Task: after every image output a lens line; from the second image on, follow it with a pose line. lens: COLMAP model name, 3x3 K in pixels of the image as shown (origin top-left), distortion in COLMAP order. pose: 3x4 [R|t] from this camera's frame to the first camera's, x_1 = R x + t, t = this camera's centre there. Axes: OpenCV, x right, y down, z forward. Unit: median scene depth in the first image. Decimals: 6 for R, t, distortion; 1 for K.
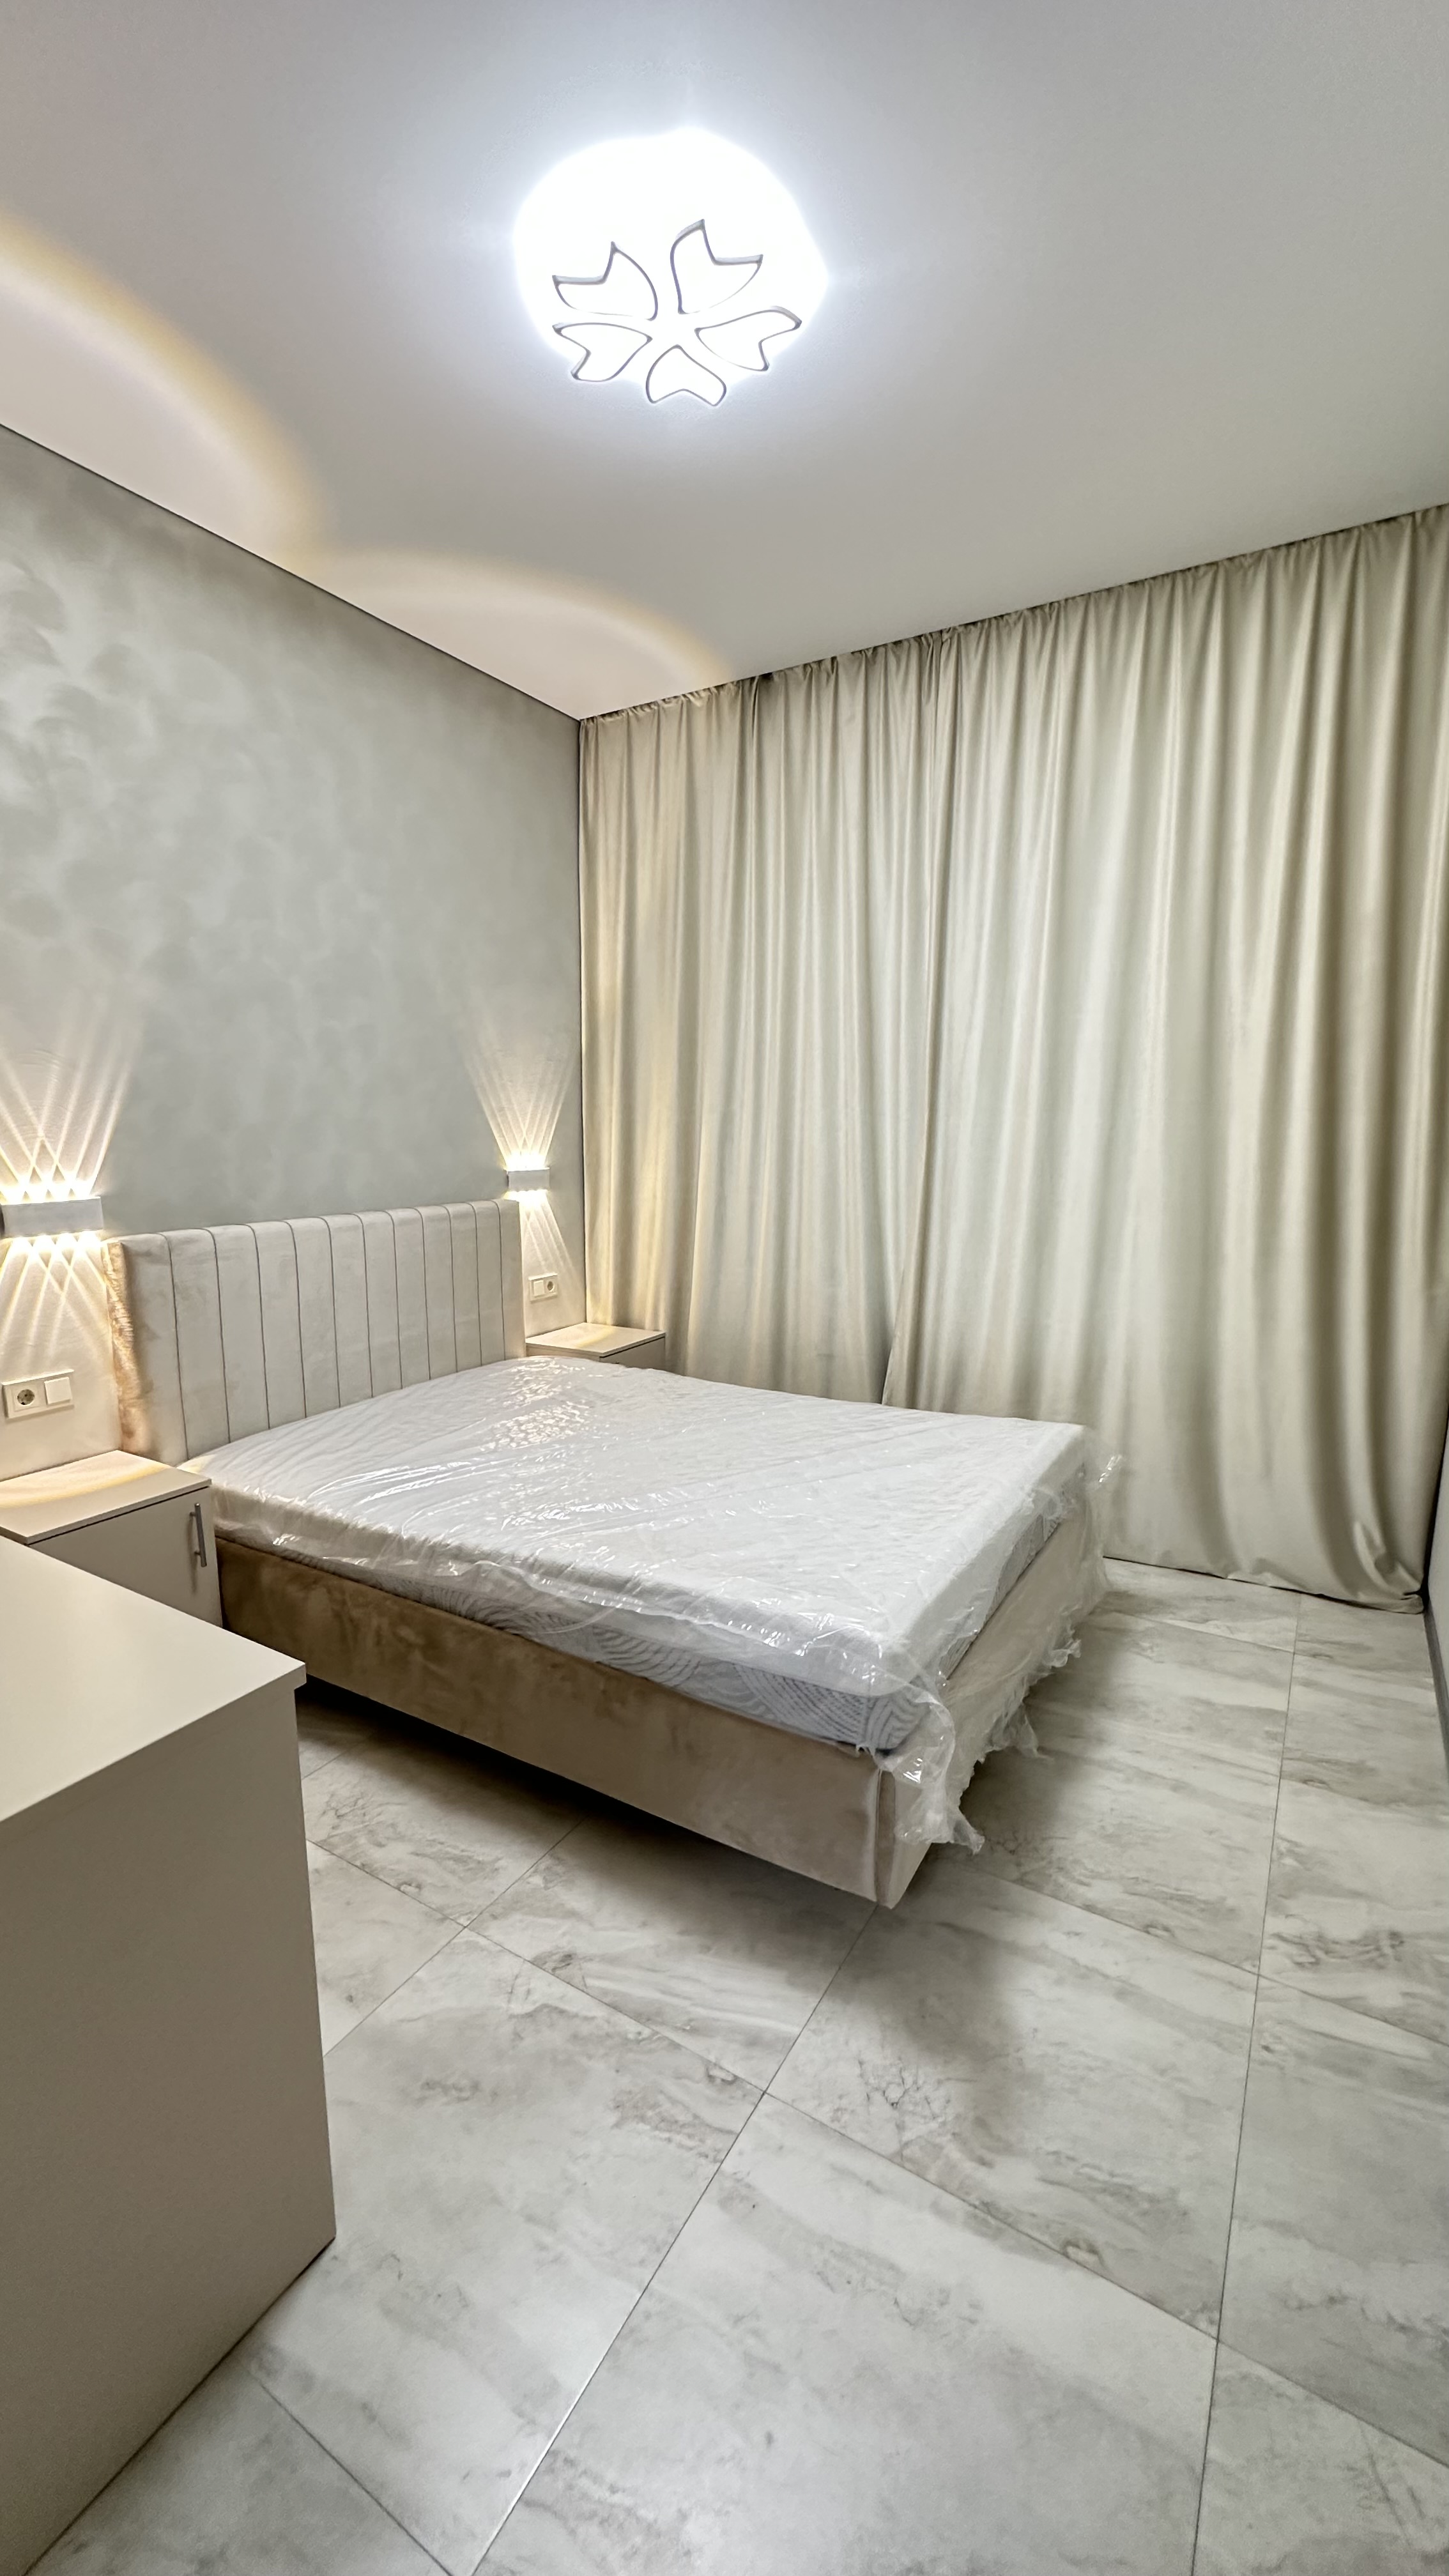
lens RADIAL K [[1026.4, 0, 724.6], [0, 1026.4, 1273.1], [0, 0, 1]] dist [-0.005081, 0.001166]
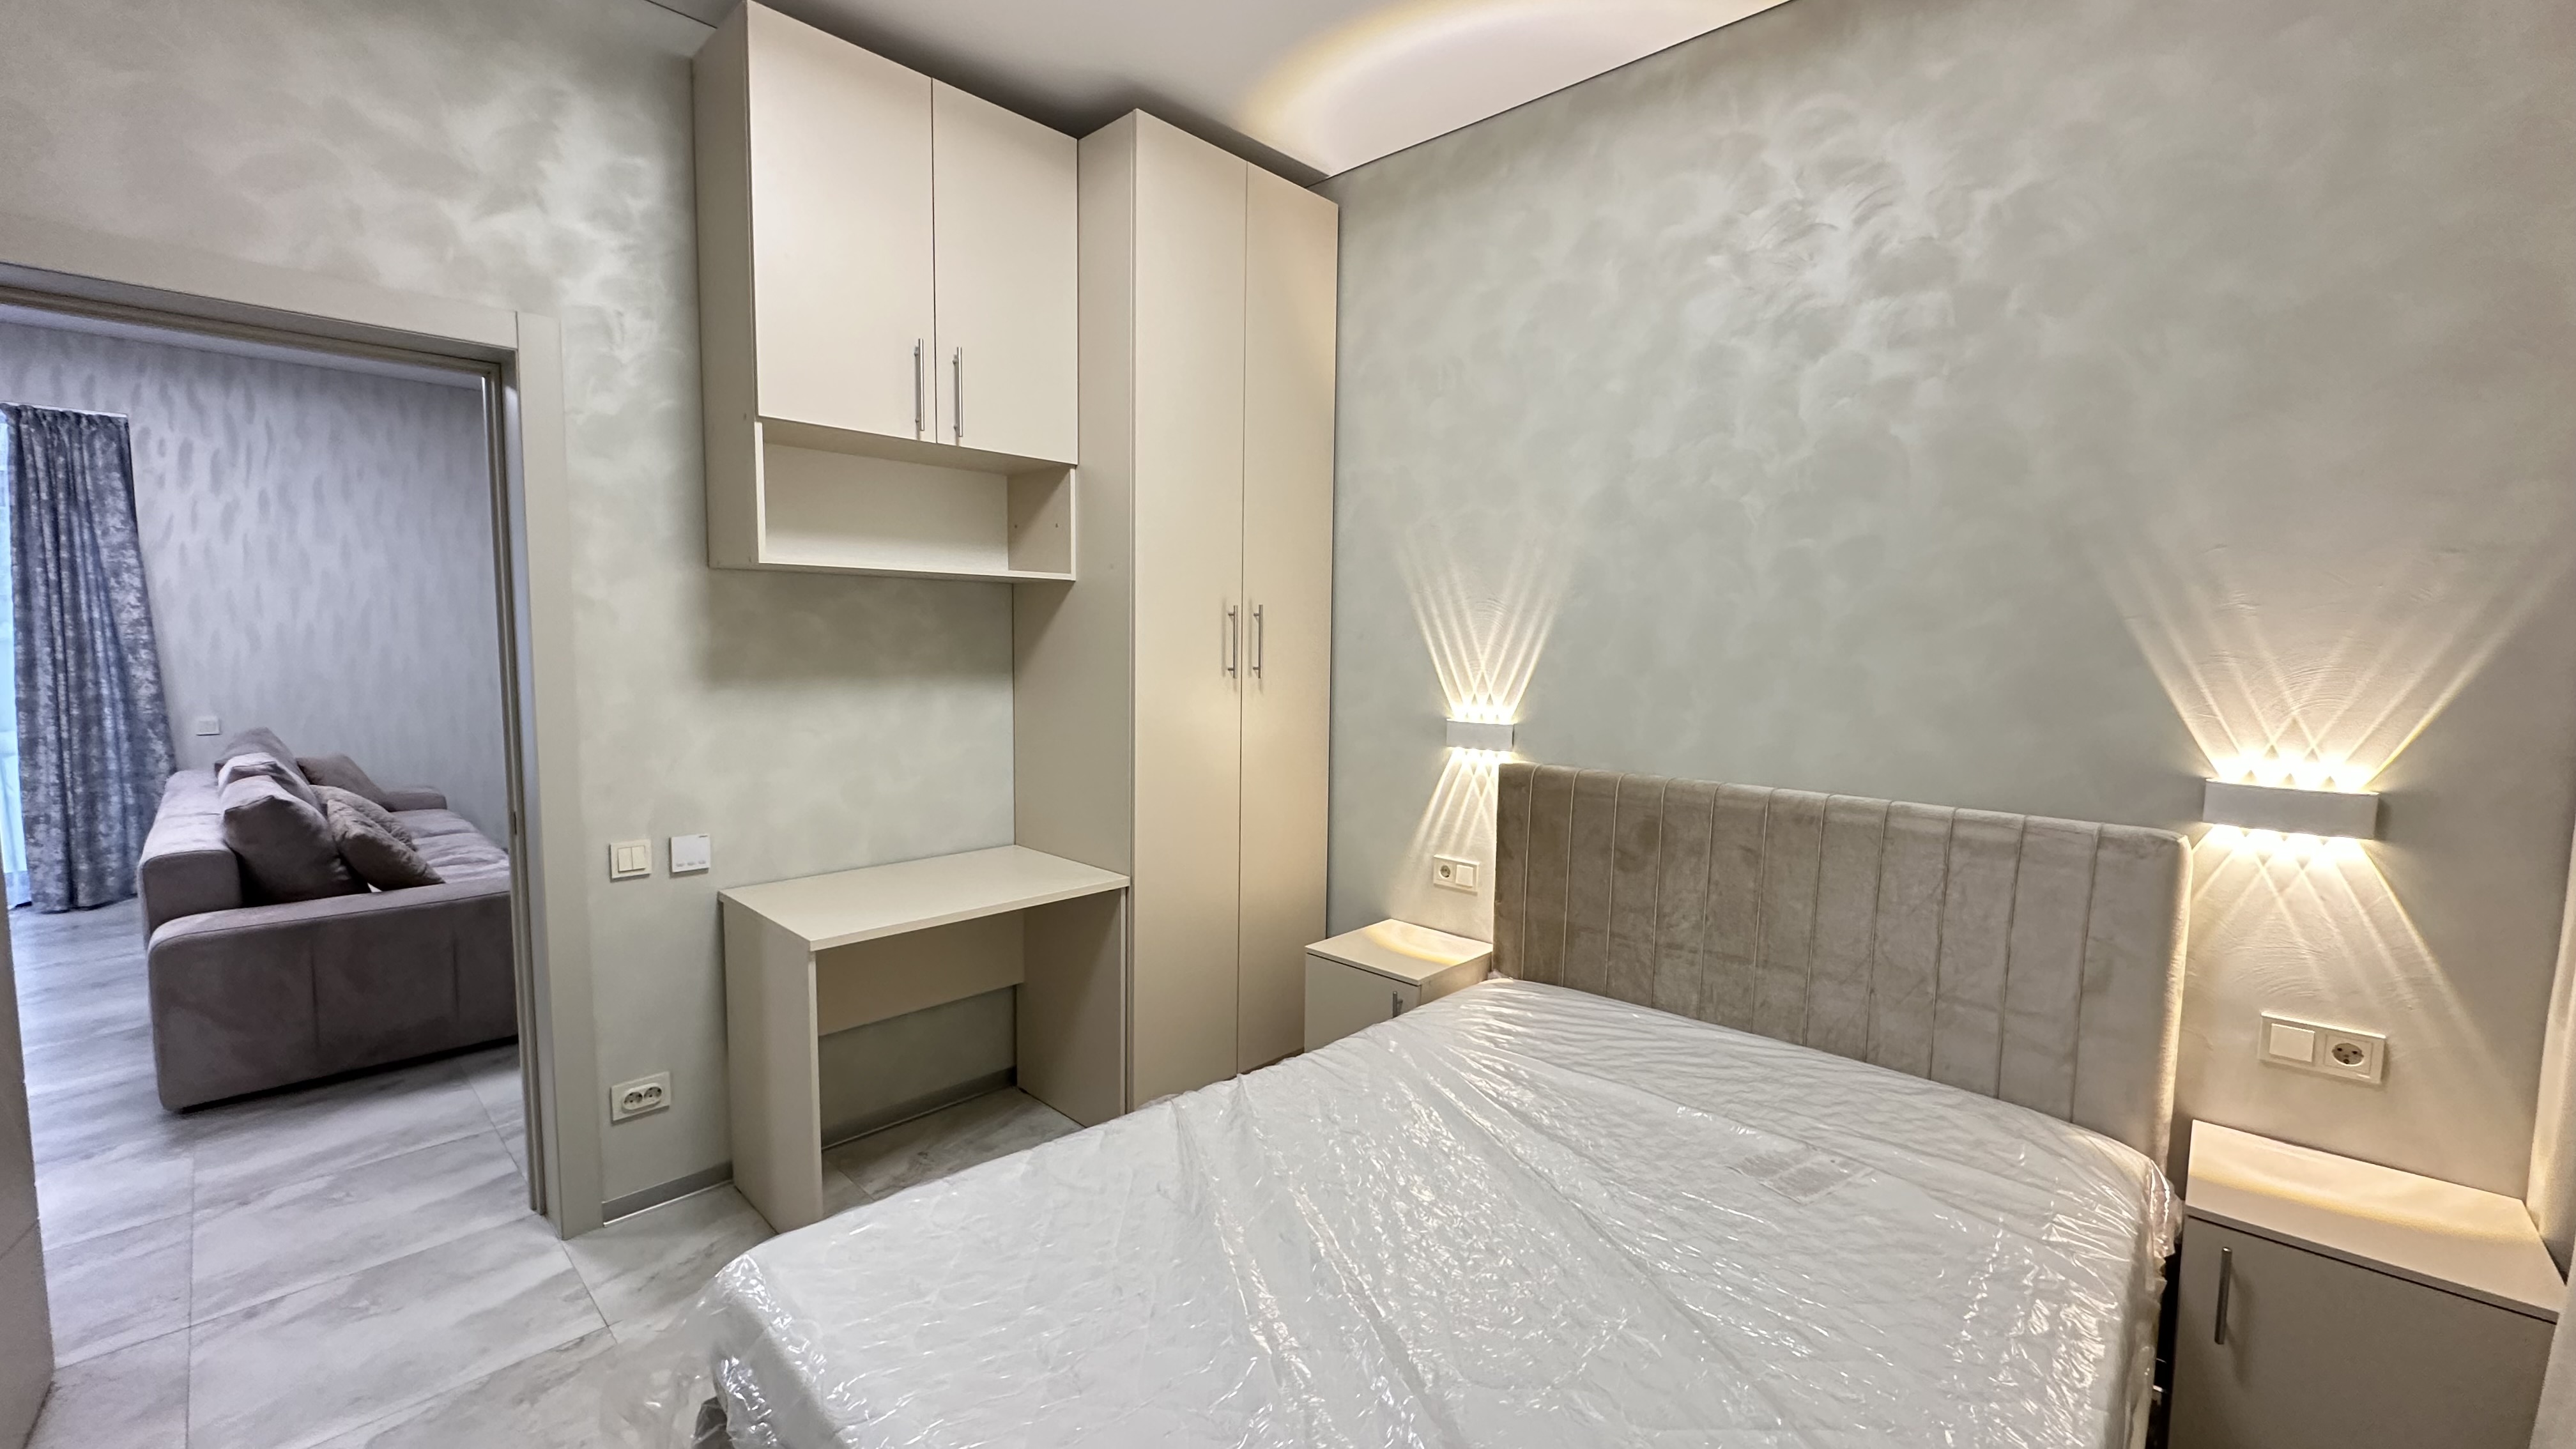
lens RADIAL K [[1026.4, 0, 1285.6], [0, 1026.4, 739.5], [0, 0, 1]] dist [-0.005081, 0.001166]
pose [[-0.214749, 0.077688, -0.973575, 0.543343], [-0.177613, 0.977103, 0.117147, -0.142203], [0.960383, 0.198077, -0.196034, 0.958705]]
